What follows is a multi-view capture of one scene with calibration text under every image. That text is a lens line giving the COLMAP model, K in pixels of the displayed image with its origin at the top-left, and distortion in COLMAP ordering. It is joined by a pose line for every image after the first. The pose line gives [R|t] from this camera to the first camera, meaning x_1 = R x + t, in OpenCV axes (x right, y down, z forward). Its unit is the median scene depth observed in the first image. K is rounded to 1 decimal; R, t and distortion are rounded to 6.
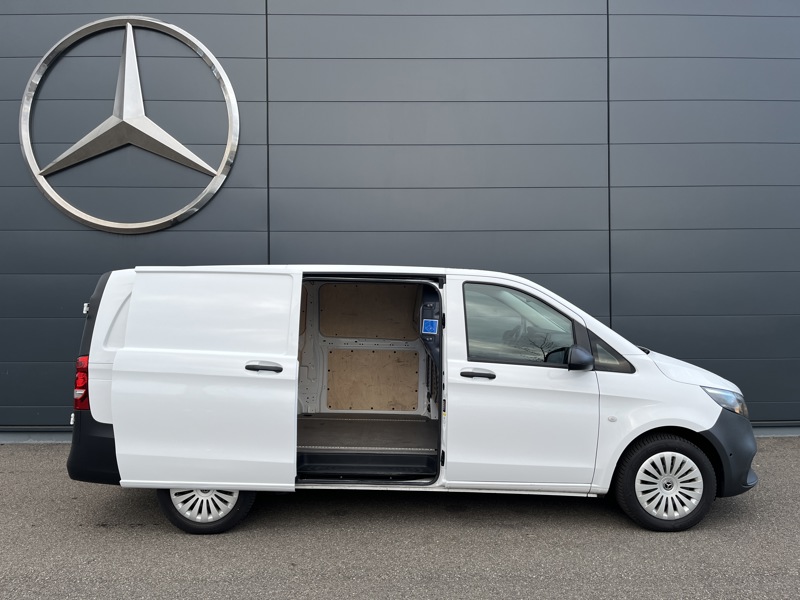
lens RADIAL K [[603.8, 0, 404.8], [0, 603.8, 299.7], [0, 0, 1]] dist [0.059116, -0.092224]
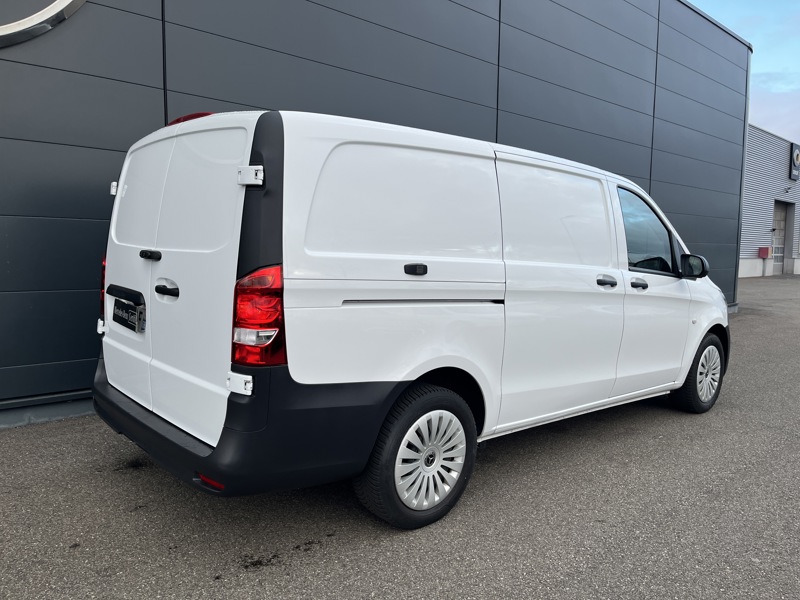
lens RADIAL K [[603.8, 0, 404.8], [0, 603.8, 299.7], [0, 0, 1]] dist [0.059116, -0.092224]
pose [[0.755991, -0.041634, 0.653256, -0.787939], [-0.032615, 0.994340, 0.101117, 0.064868], [-0.653769, -0.097750, 0.750354, 0.528648]]
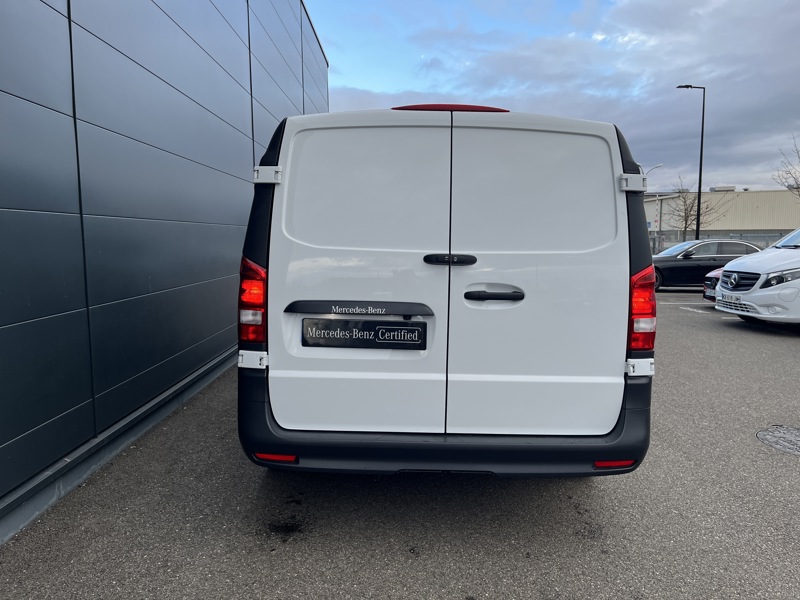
lens RADIAL K [[603.8, 0, 404.8], [0, 603.8, 299.7], [0, 0, 1]] dist [0.059116, -0.092224]
pose [[0.016129, -0.105767, 0.994260, -1.152837], [-0.023263, 0.994081, 0.106125, 0.070271], [-0.999599, -0.024842, 0.013573, 1.250230]]
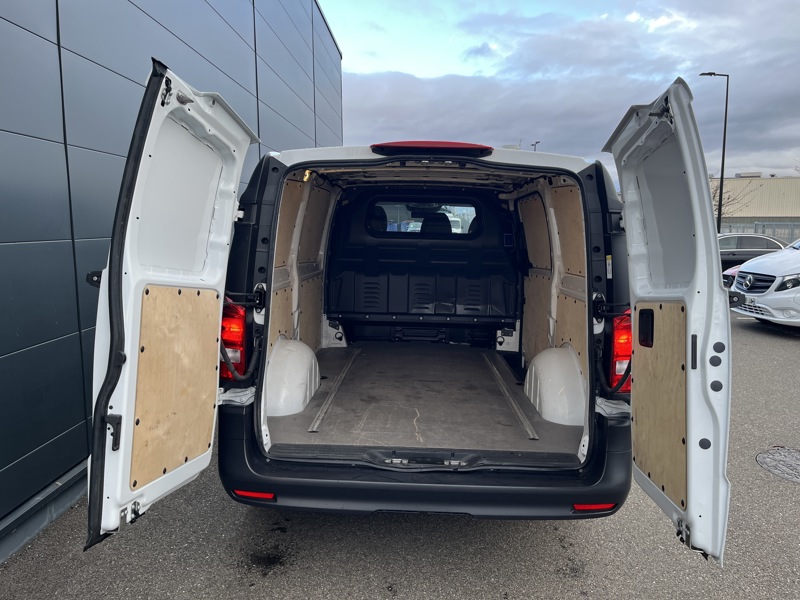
lens RADIAL K [[603.8, 0, 404.8], [0, 603.8, 299.7], [0, 0, 1]] dist [0.059116, -0.092224]
pose [[0.047400, -0.130521, 0.990312, -1.140441], [-0.027615, 0.990876, 0.131917, 0.015929], [-0.998494, -0.033600, 0.043364, 1.213041]]
